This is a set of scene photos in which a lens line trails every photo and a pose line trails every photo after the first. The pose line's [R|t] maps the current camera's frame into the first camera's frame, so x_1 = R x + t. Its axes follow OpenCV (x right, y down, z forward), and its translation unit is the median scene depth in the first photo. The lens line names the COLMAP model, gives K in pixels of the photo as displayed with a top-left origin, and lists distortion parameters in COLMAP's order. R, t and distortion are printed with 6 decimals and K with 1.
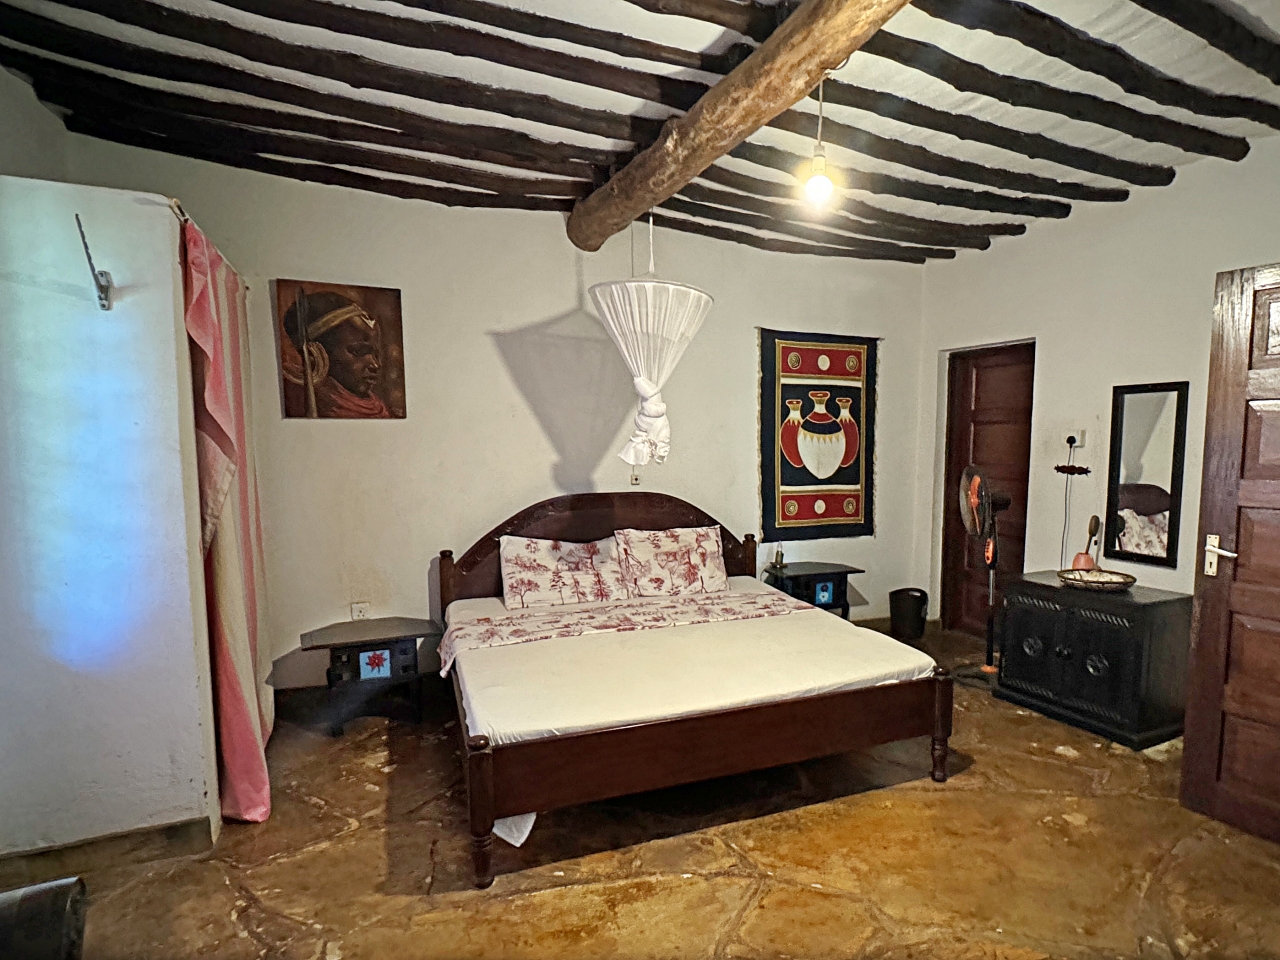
lens RADIAL K [[615.1, 0, 640.0], [0, 615.1, 480.0], [0, 0, 1]] dist [-0.001108, 0.000044]
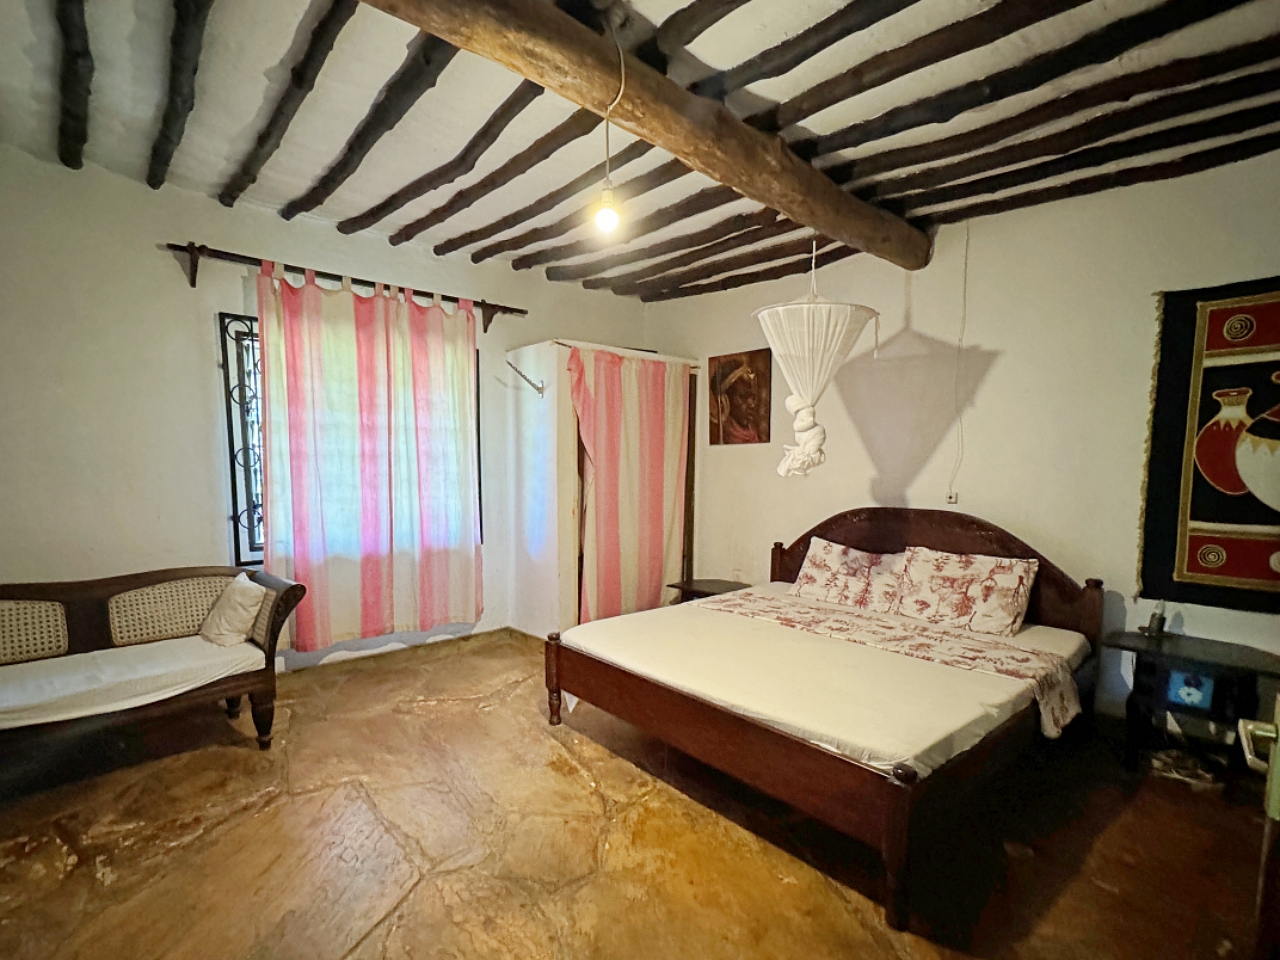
lens RADIAL K [[510.2, 0, 641.4], [0, 510.2, 482.1], [0, 0, 1]] dist [0.000053, 0.000261]
pose [[0.459394, 0.034075, -0.887579, 0.507577], [-0.041614, 0.998992, 0.016814, -0.018909], [0.887257, 0.029212, 0.460349, 0.236872]]
